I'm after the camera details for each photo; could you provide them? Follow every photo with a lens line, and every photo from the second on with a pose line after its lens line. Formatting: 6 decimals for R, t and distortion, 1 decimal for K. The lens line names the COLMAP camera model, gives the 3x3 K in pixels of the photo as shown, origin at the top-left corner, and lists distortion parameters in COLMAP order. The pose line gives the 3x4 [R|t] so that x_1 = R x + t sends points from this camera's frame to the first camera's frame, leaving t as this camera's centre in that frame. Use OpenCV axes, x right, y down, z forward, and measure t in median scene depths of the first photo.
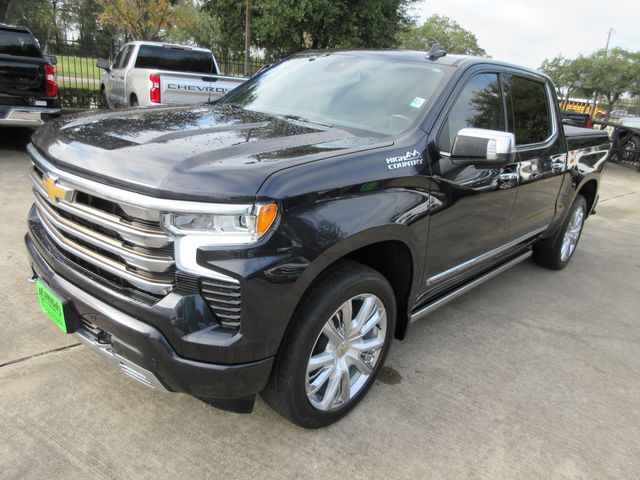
lens RADIAL K [[511.1, 0, 320.0], [0, 511.1, 240.0], [0, 0, 1]] dist [-0.002219, 0.004703]
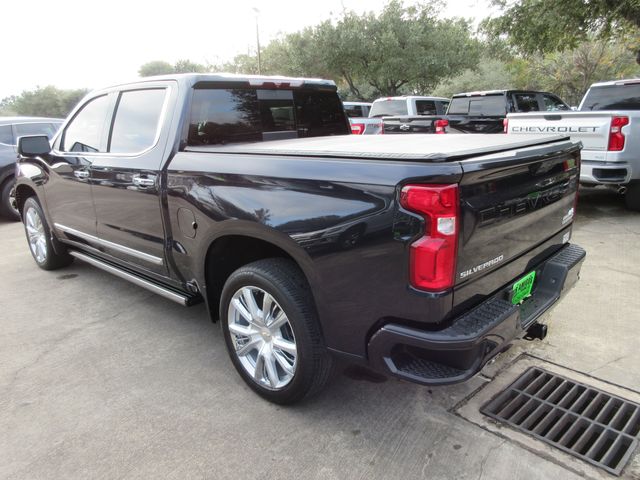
lens RADIAL K [[511.1, 0, 320.0], [0, 511.1, 240.0], [0, 0, 1]] dist [-0.002219, 0.004703]
pose [[-0.091290, 0.124433, -0.988019, 1.214688], [-0.273242, 0.950952, 0.145012, -0.242435], [0.957604, 0.283206, -0.052812, 1.289873]]
